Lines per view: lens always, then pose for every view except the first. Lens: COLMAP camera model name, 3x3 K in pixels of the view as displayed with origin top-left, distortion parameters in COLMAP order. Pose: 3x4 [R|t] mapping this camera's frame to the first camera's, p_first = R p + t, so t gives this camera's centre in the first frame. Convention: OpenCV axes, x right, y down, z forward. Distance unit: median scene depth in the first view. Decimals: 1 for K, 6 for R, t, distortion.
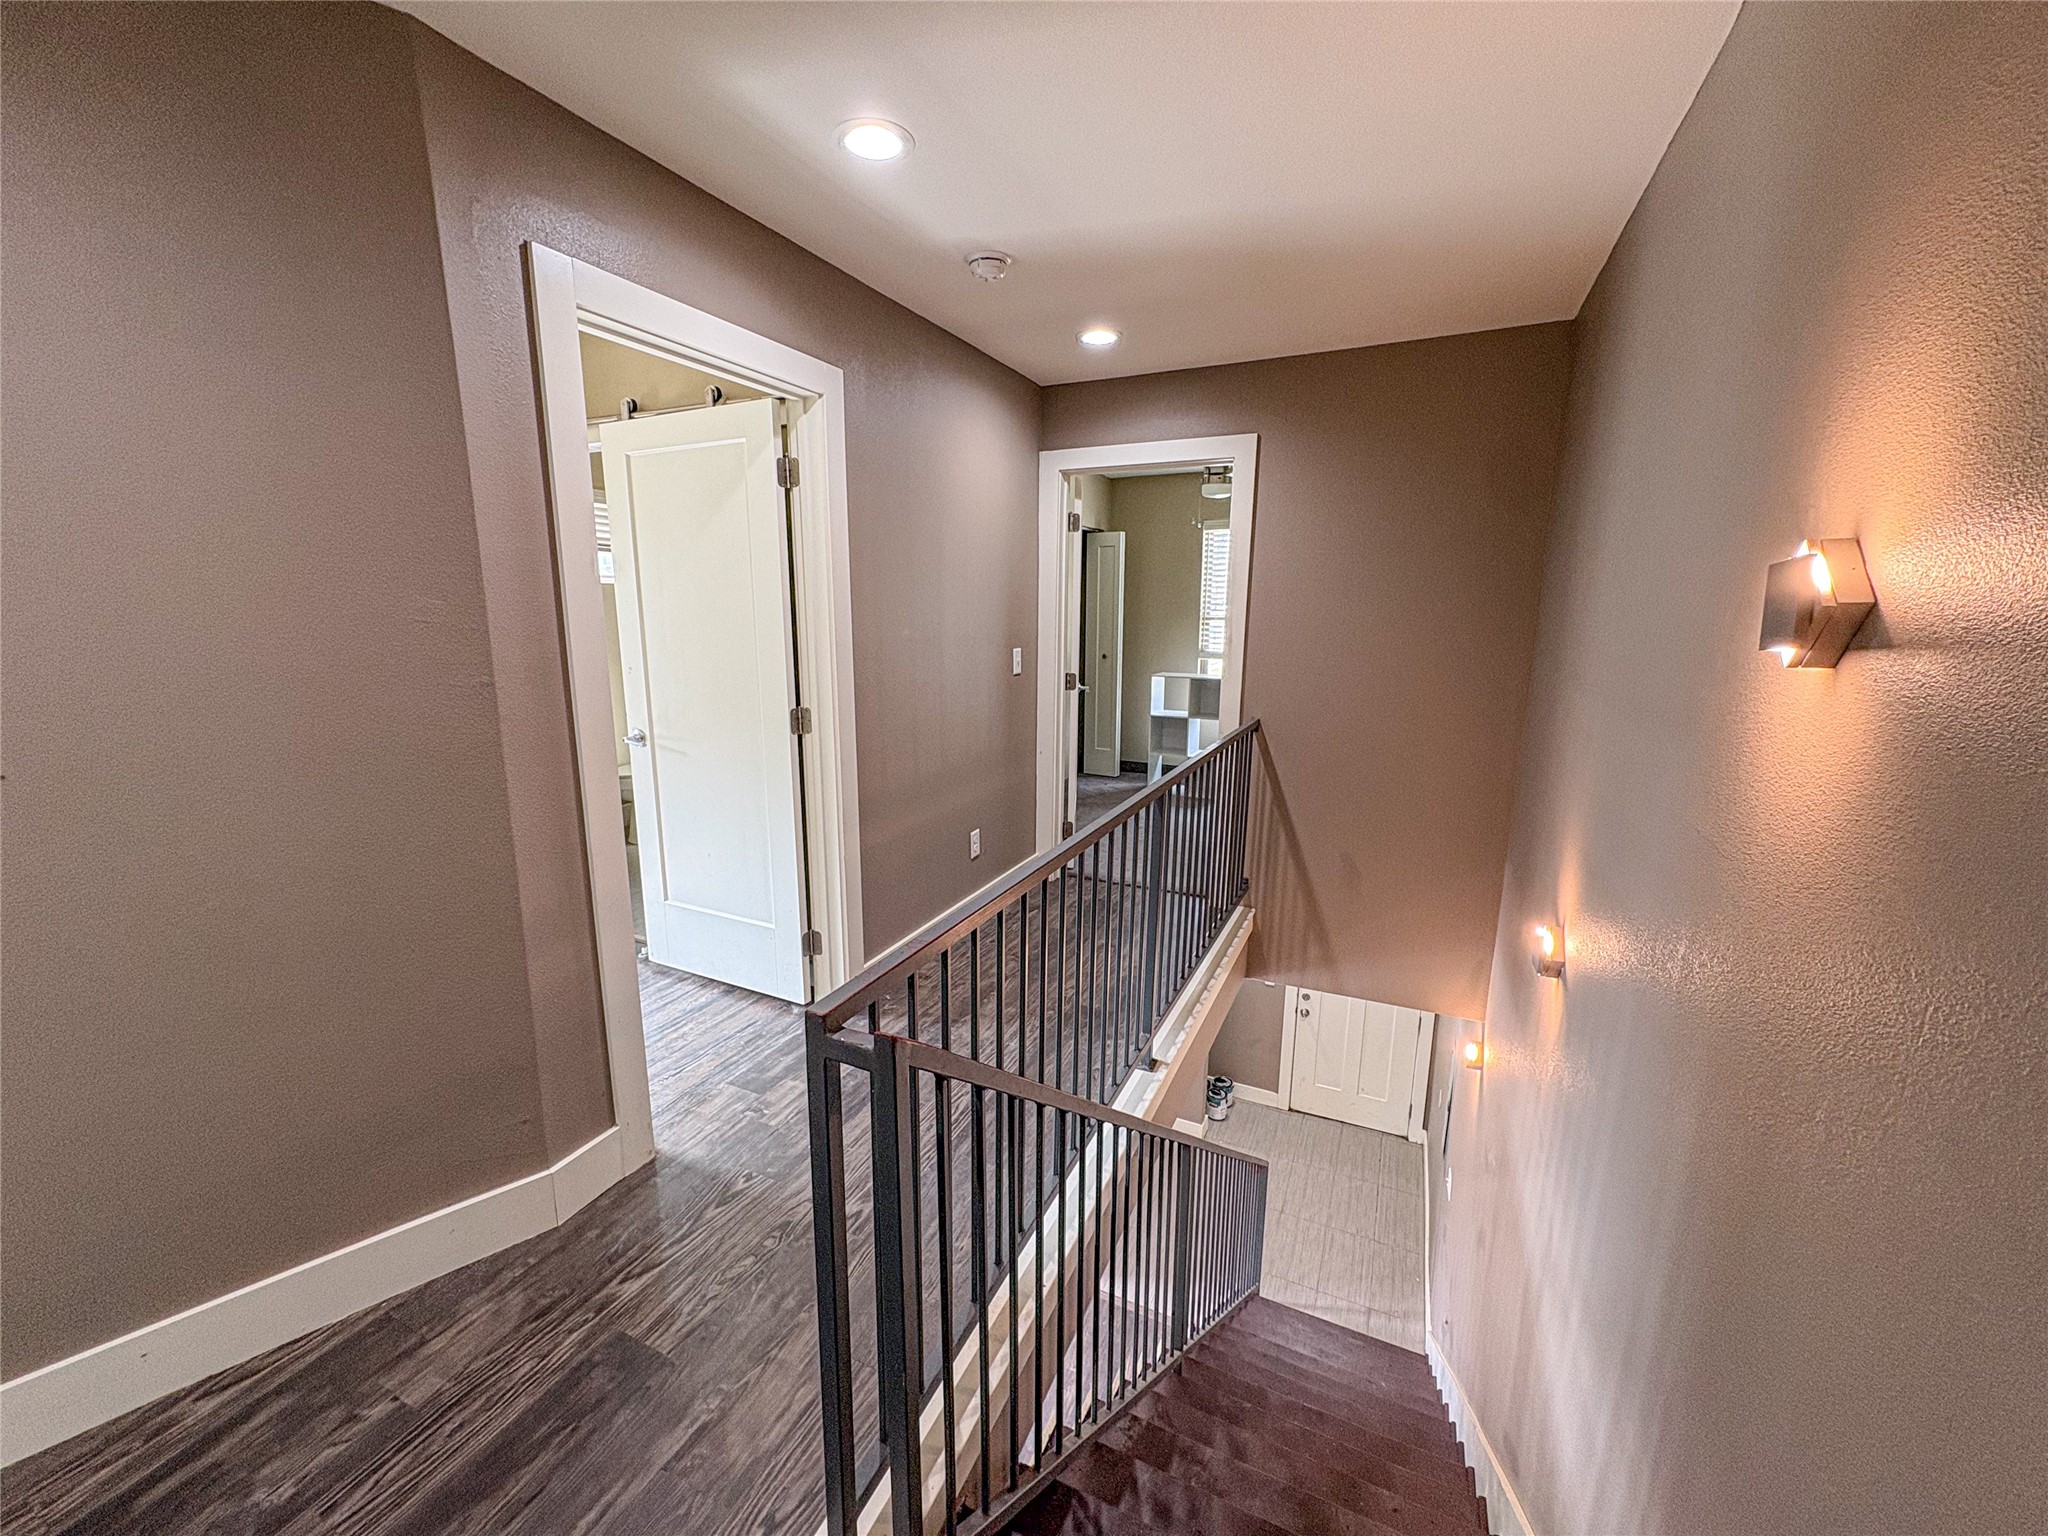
lens RADIAL K [[814.1, 0, 1024.0], [0, 814.1, 768.0], [0, 0, 1]] dist [-0.000608, -0.000025]
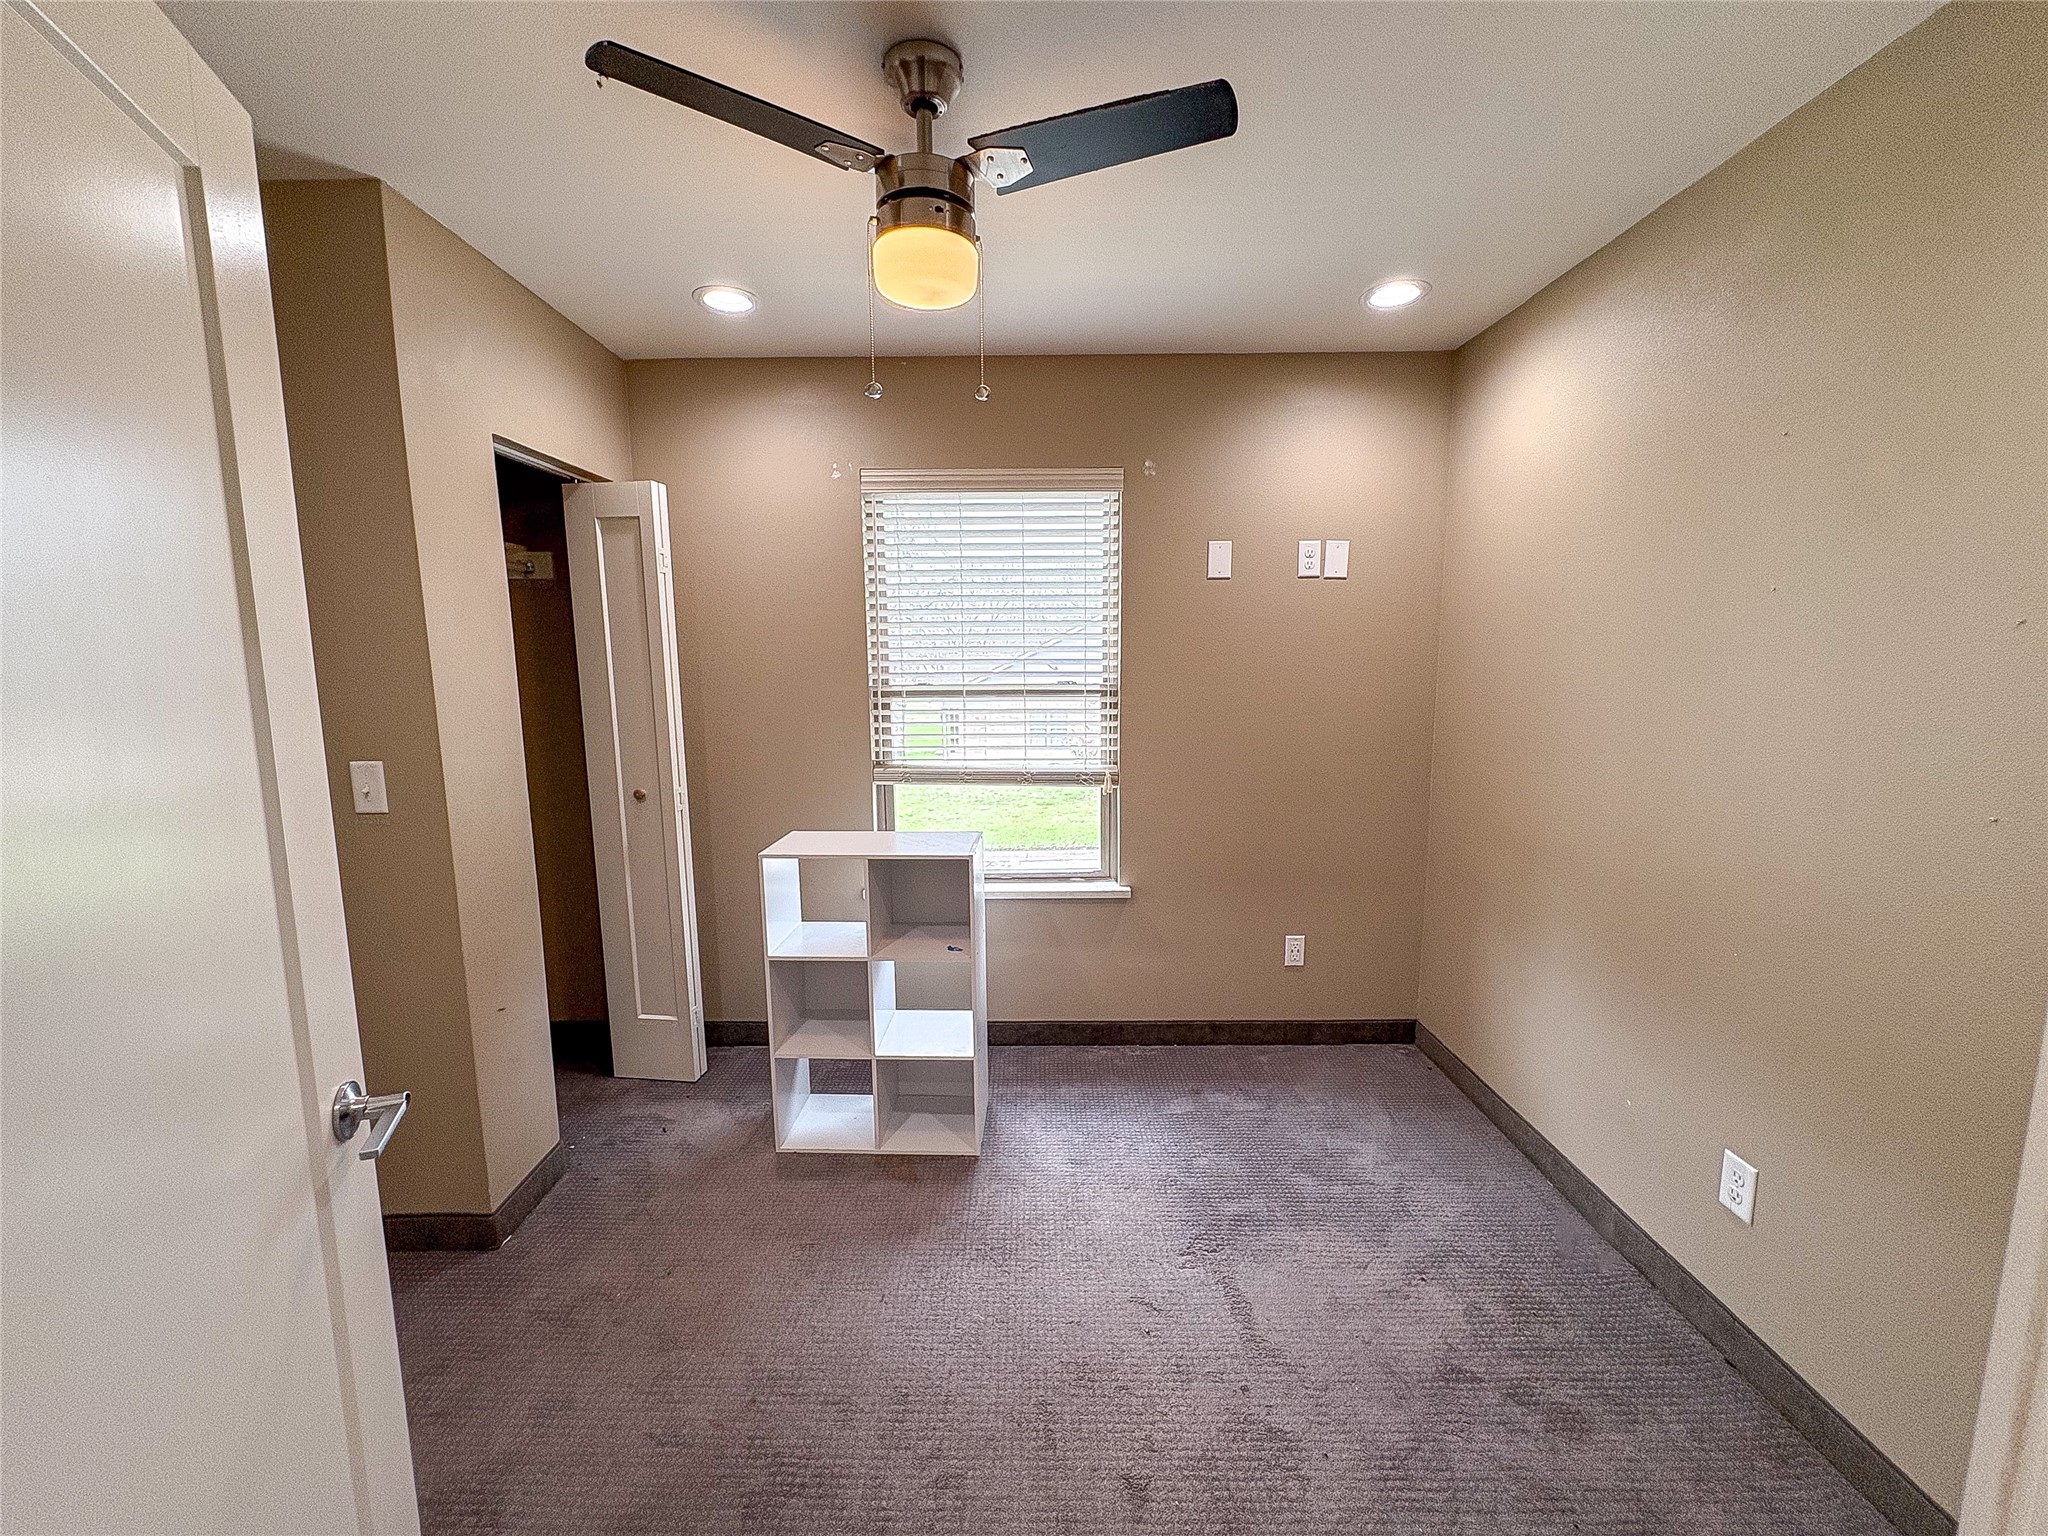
lens RADIAL K [[814.1, 0, 1024.0], [0, 814.1, 768.0], [0, 0, 1]] dist [-0.000608, -0.000025]
pose [[0.896932, -0.064987, 0.437367, 0.110237], [0.075176, 0.997152, -0.006004, -0.156612], [-0.435731, 0.038265, 0.899263, 0.654673]]
